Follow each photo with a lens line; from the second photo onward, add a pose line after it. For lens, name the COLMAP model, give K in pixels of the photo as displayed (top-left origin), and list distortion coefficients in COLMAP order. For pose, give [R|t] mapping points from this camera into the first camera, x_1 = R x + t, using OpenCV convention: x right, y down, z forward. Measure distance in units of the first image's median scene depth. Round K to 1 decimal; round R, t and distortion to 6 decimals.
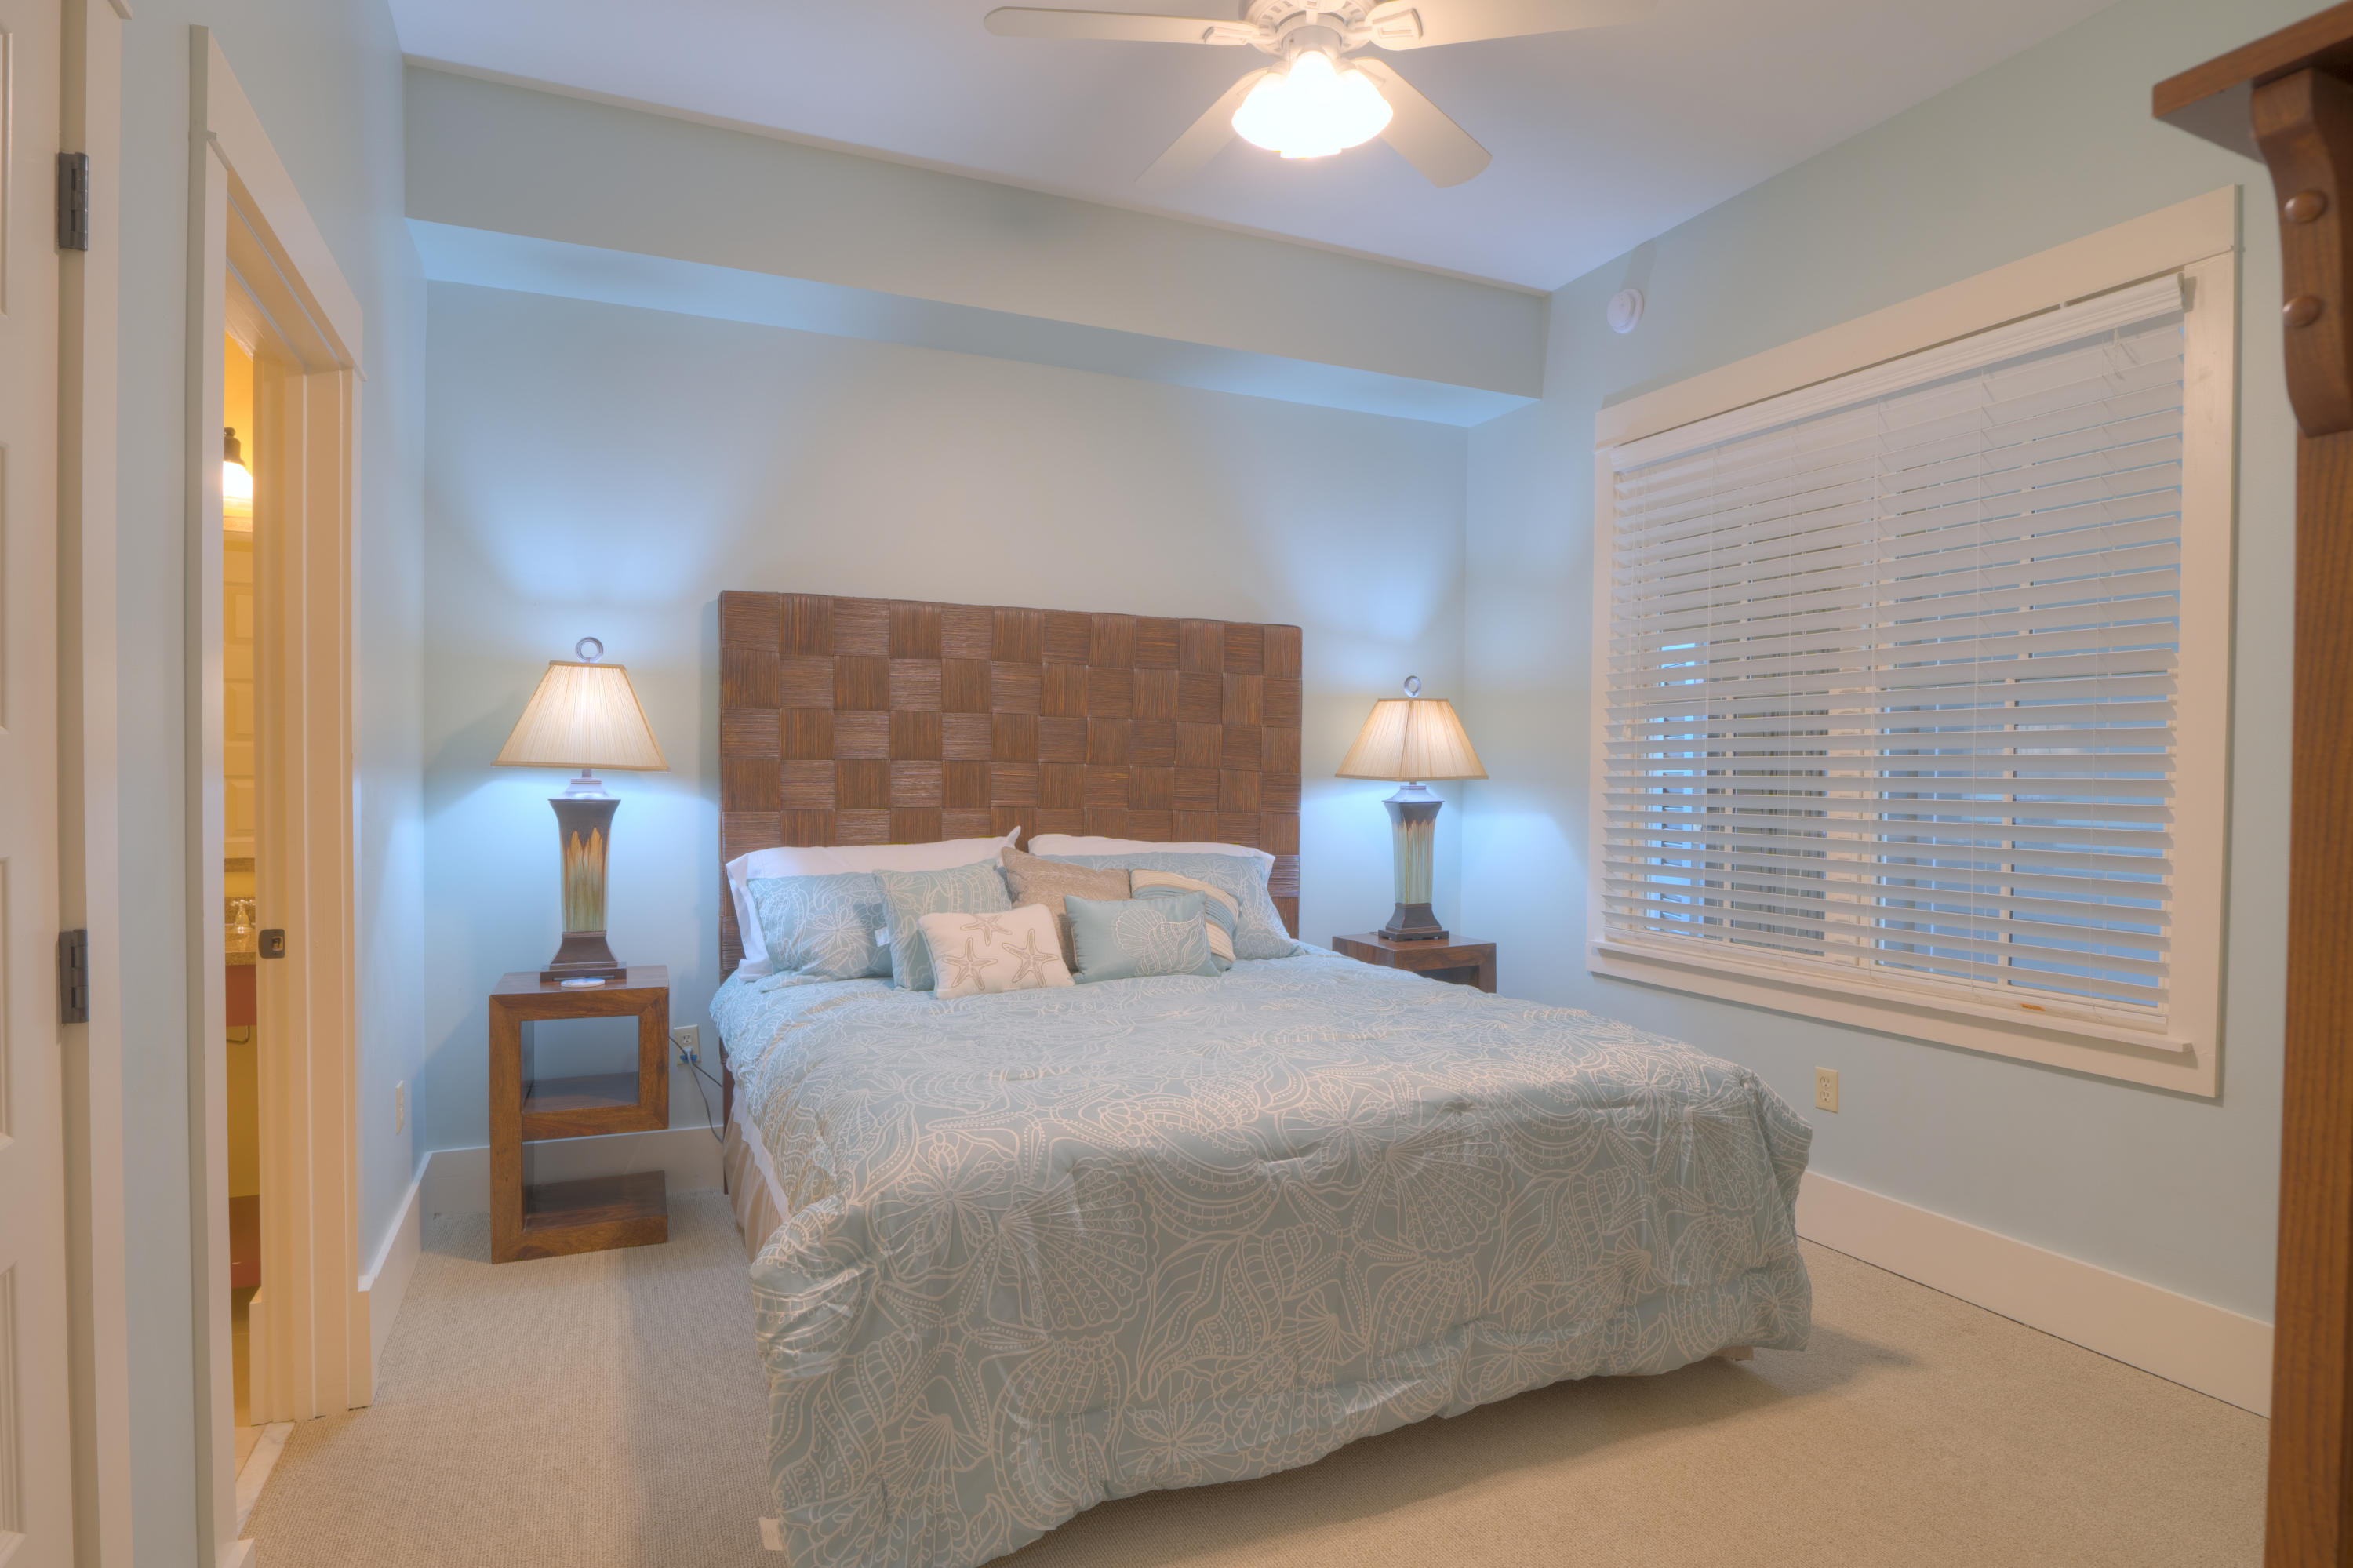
lens RADIAL K [[1250.3, 0, 1158.2], [0, 1250.3, 779.4], [0, 0, 1]] dist [-0.015624, -0.000848]
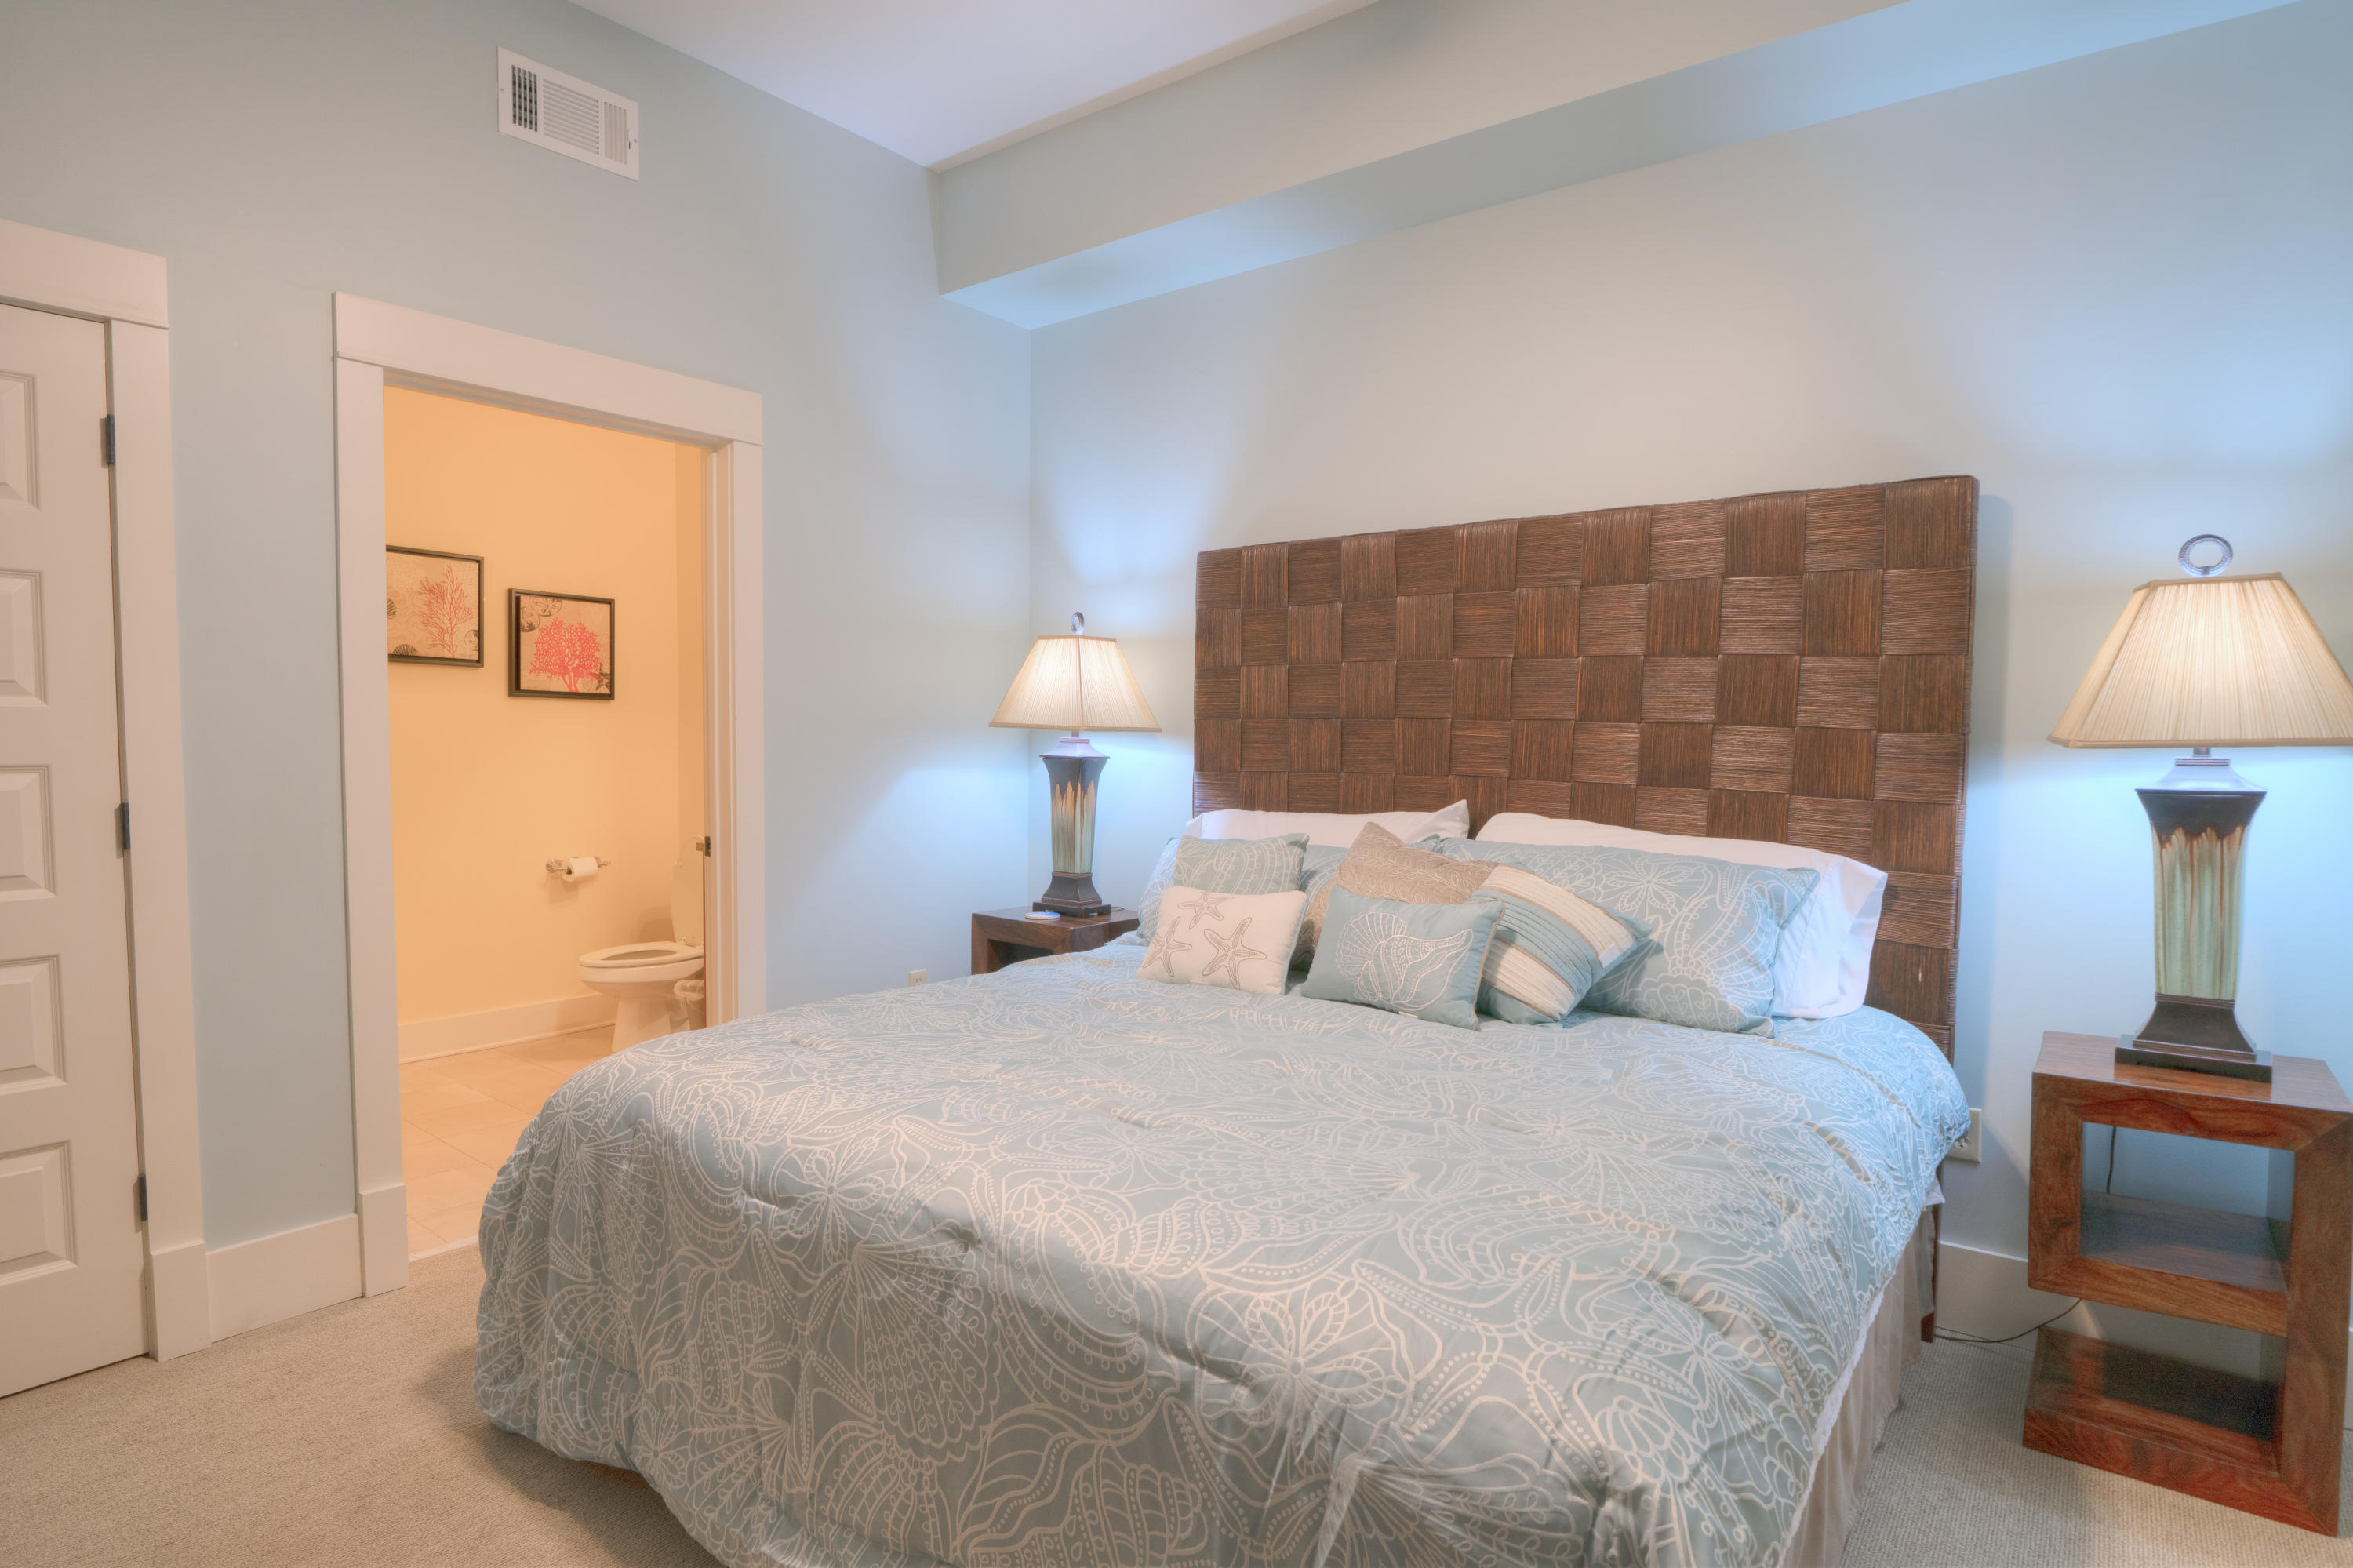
lens RADIAL K [[1250.3, 0, 1162.9], [0, 1250.3, 798.6], [0, 0, 1]] dist [-0.015624, -0.000848]
pose [[0.461040, 0.042464, -0.886363, 0.623763], [-0.009782, 0.999037, 0.042774, 0.005615], [0.887325, -0.011050, 0.461011, 0.584638]]
